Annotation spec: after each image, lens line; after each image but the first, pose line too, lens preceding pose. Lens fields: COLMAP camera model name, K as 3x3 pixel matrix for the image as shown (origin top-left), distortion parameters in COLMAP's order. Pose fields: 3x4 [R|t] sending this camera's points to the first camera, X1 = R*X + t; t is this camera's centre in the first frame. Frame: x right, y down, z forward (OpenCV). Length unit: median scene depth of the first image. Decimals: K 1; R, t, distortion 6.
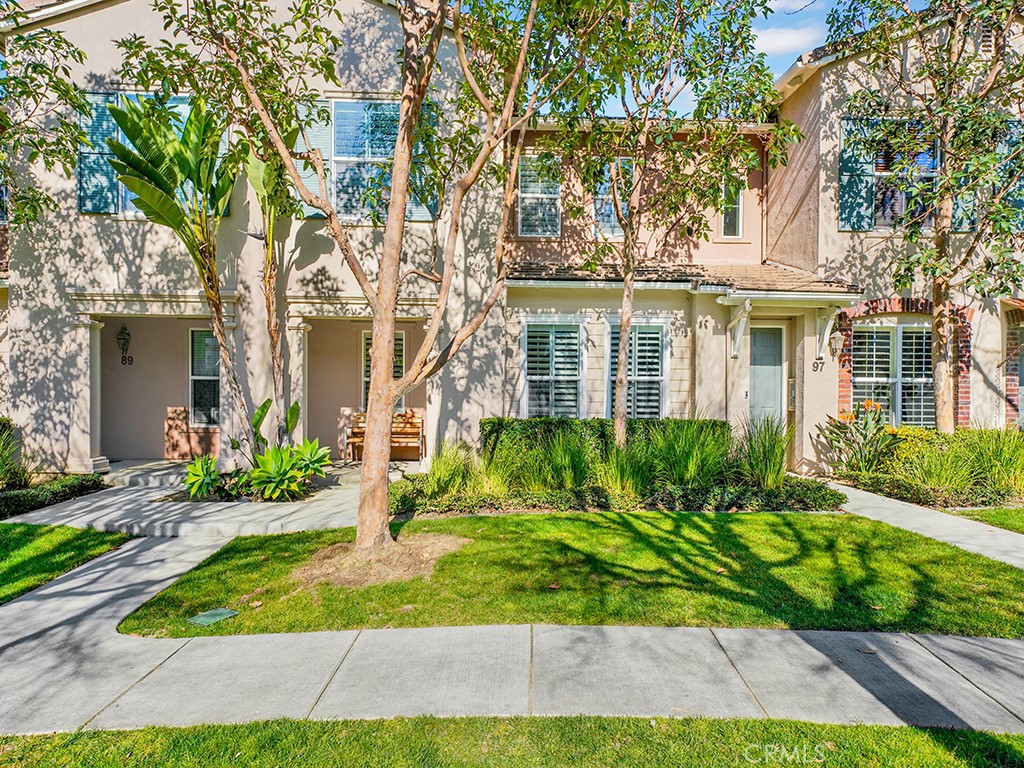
lens RADIAL K [[602.5, 0, 512.8], [0, 602.5, 384.2], [0, 0, 1]] dist [0.025998, -0.000559]
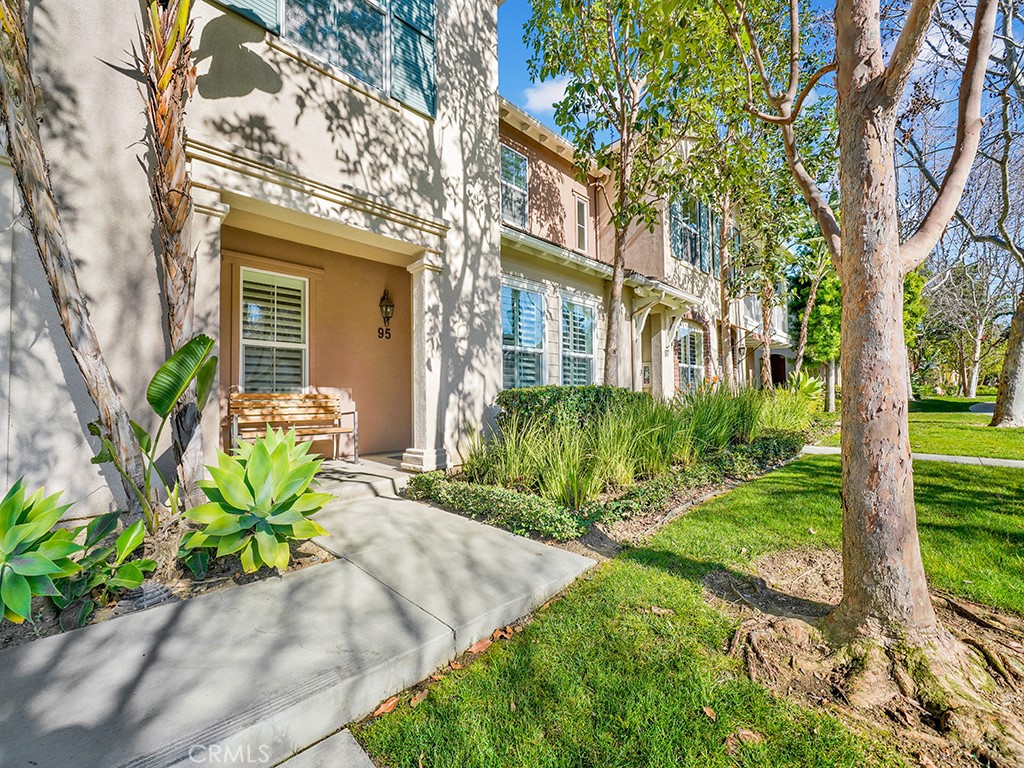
lens RADIAL K [[416.0, 0, 510.9], [0, 416.0, 384.9], [0, 0, 1]] dist [-0.004023, -0.000178]
pose [[0.761926, 0.002667, 0.647659, -0.377359], [0.009786, 0.999830, -0.015629, 0.056489], [-0.647590, 0.018246, 0.761770, 0.563462]]
